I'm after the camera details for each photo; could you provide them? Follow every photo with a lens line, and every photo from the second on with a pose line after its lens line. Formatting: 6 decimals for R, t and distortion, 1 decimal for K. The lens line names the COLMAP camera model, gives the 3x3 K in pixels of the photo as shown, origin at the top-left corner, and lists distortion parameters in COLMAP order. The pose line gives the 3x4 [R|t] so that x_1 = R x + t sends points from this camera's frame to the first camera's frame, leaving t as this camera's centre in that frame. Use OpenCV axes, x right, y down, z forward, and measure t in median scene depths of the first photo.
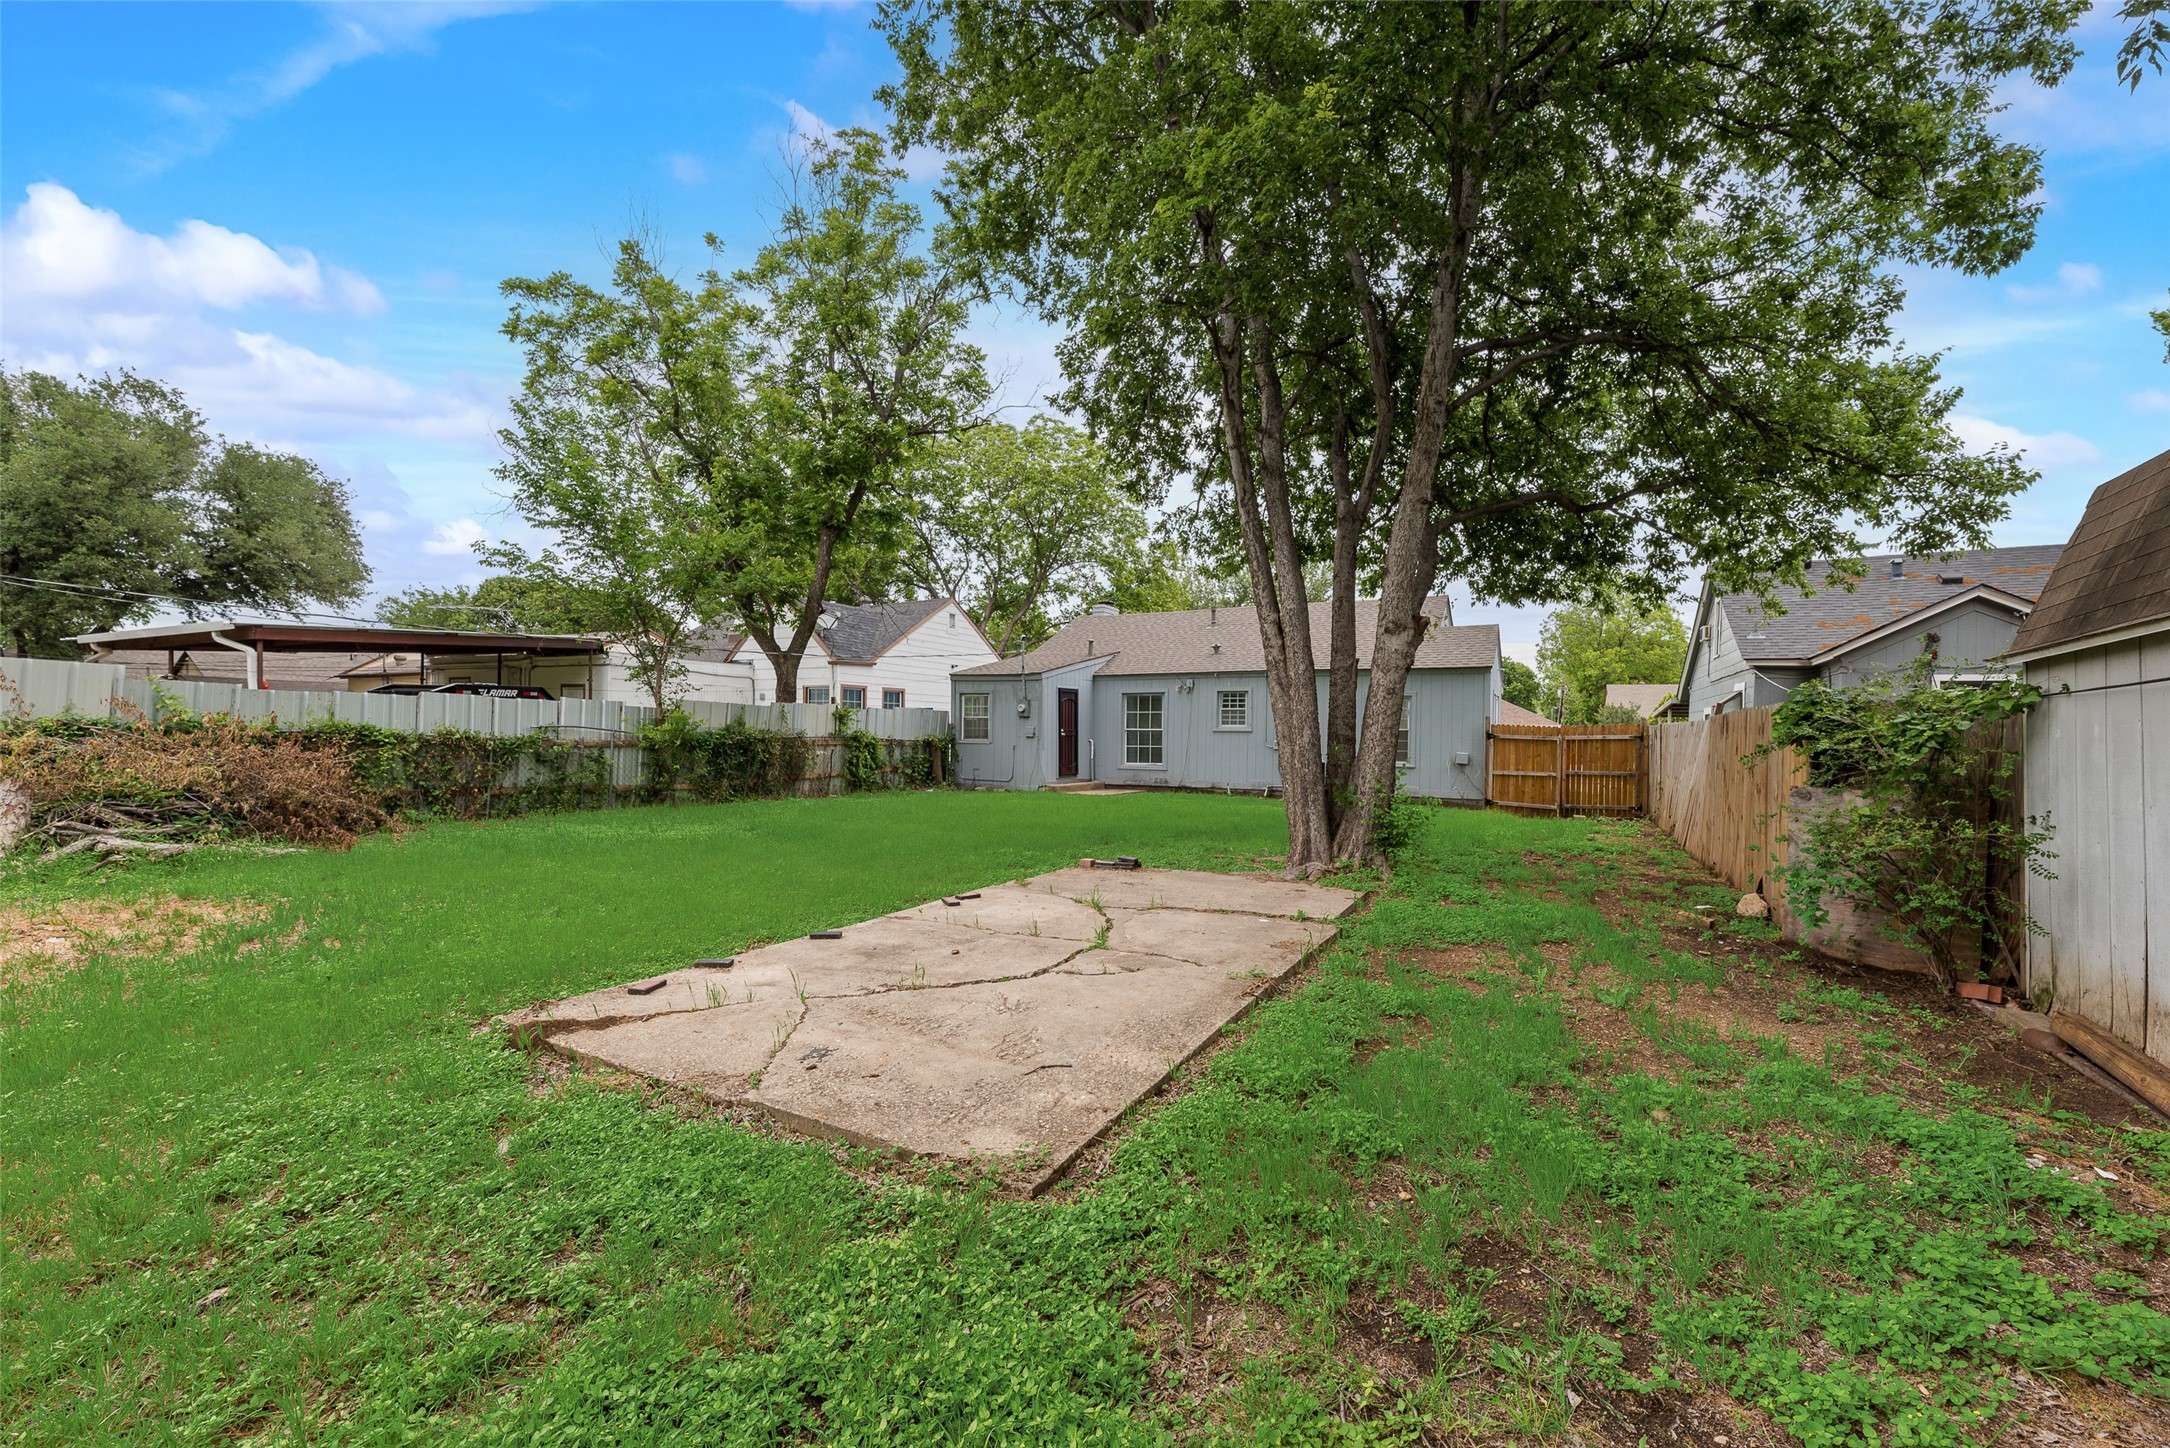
lens RADIAL K [[871.3, 0, 1090.4], [0, 871.3, 743.3], [0, 0, 1]] dist [0.000843, 0.000179]
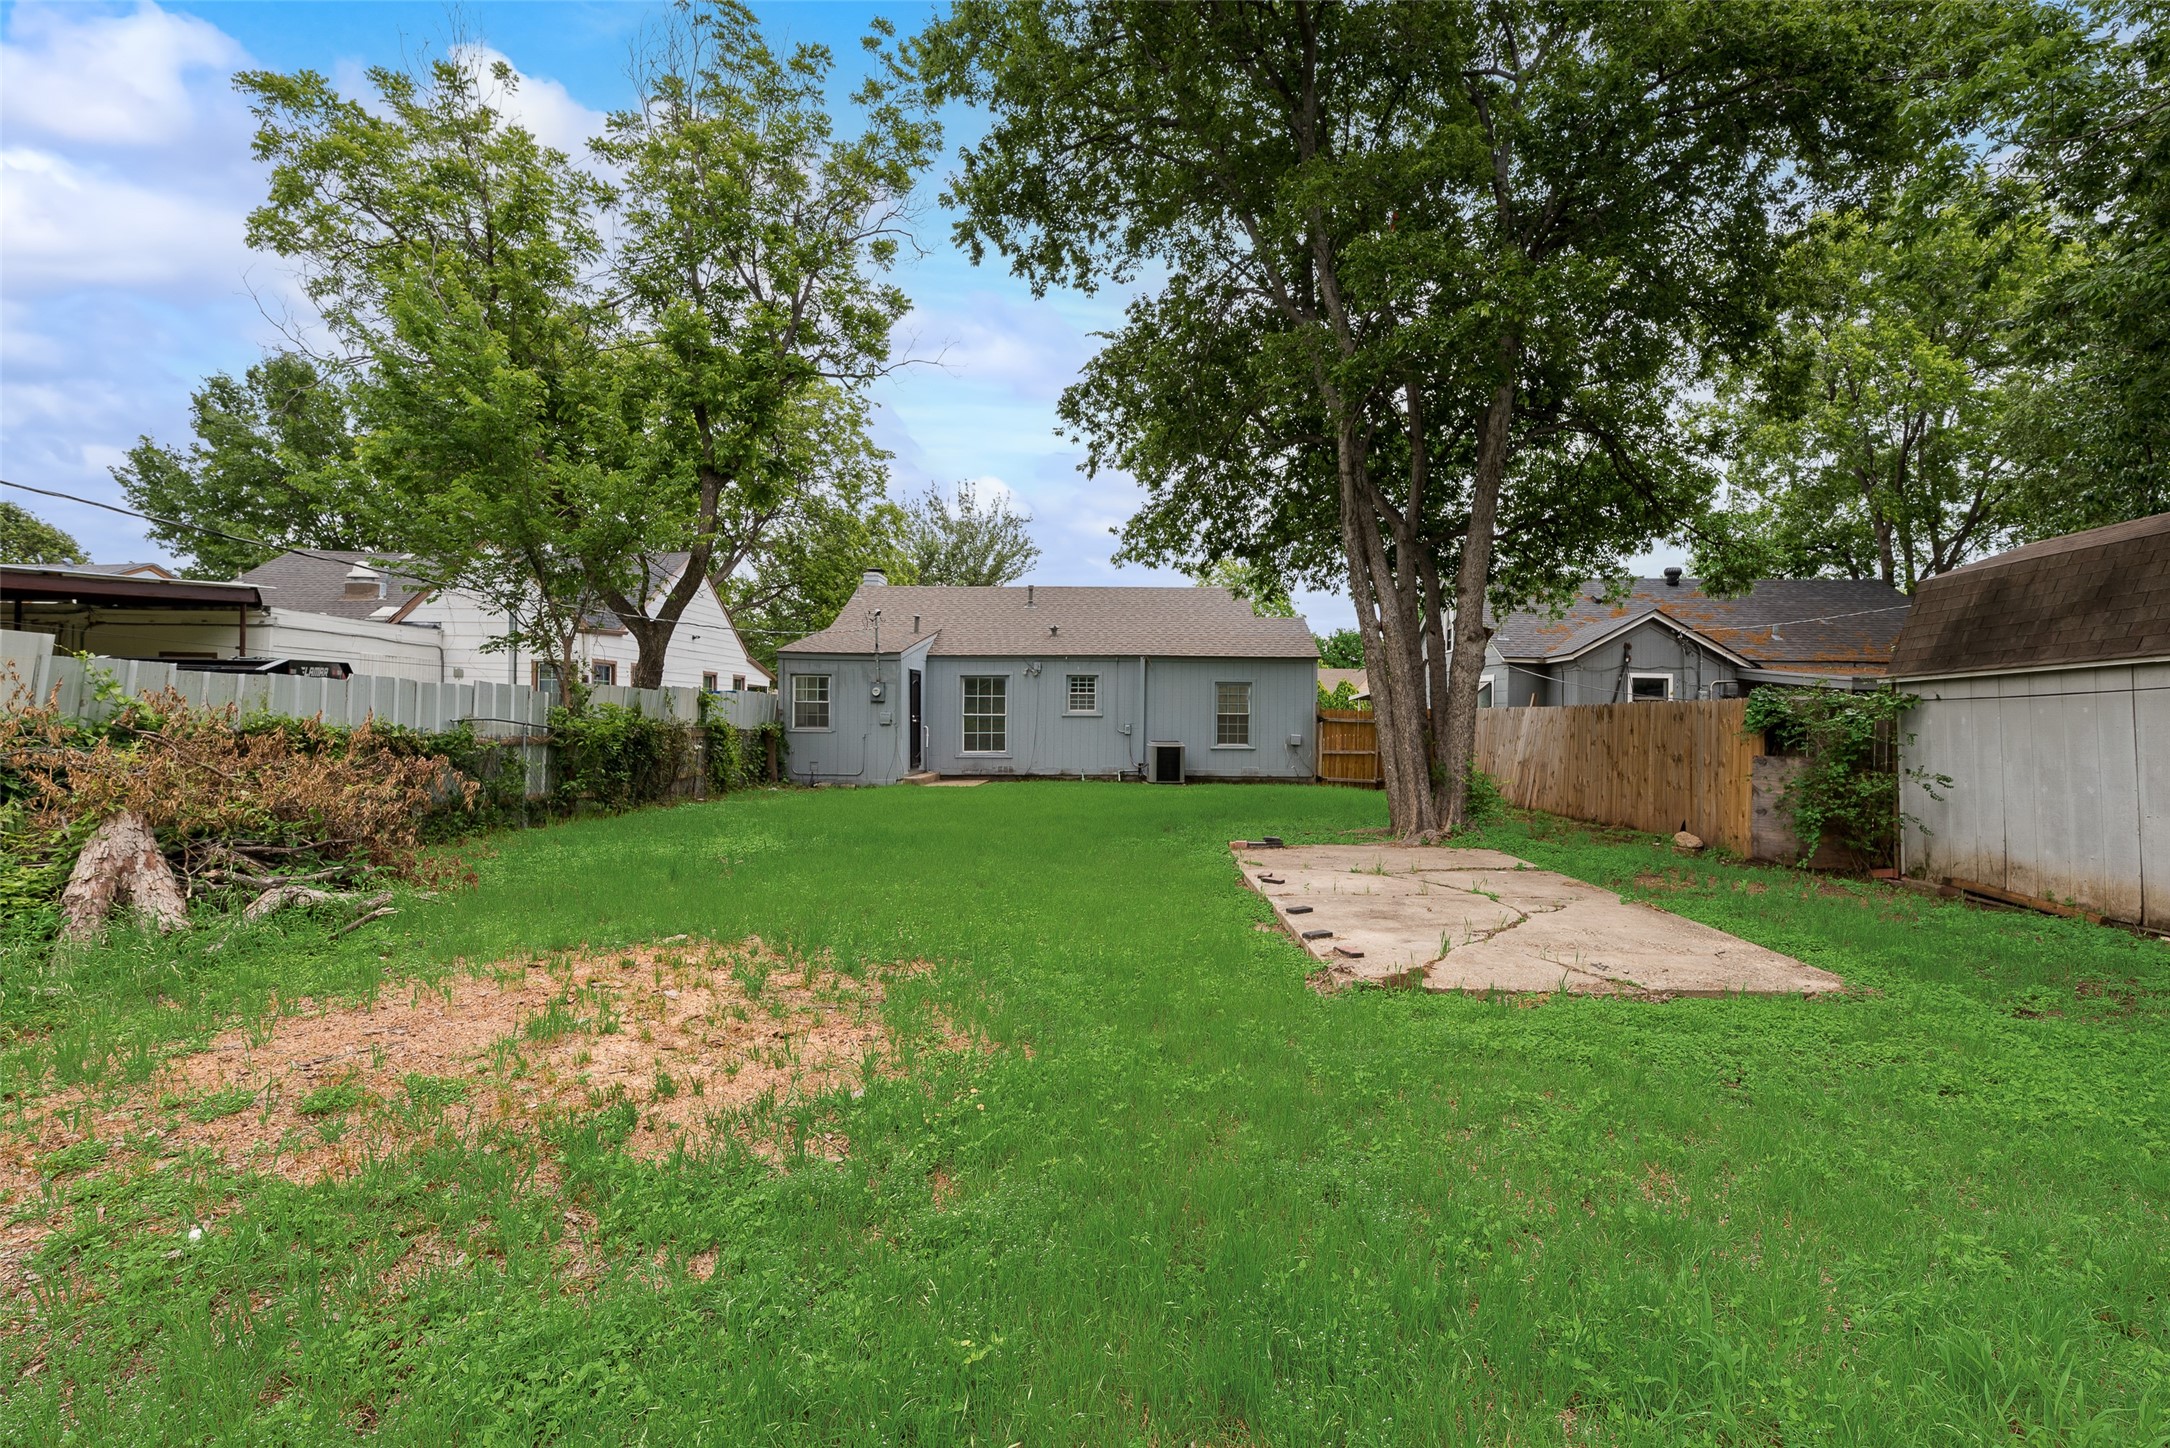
lens RADIAL K [[1008.7, 0, 1085.0], [0, 1008.7, 724.0], [0, 0, 1]] dist [-0.002594, -0.000331]
pose [[0.887793, -0.010446, 0.460125, -0.394494], [0.010404, 0.999942, 0.002628, -0.008922], [-0.460126, 0.002454, 0.887850, -0.008717]]
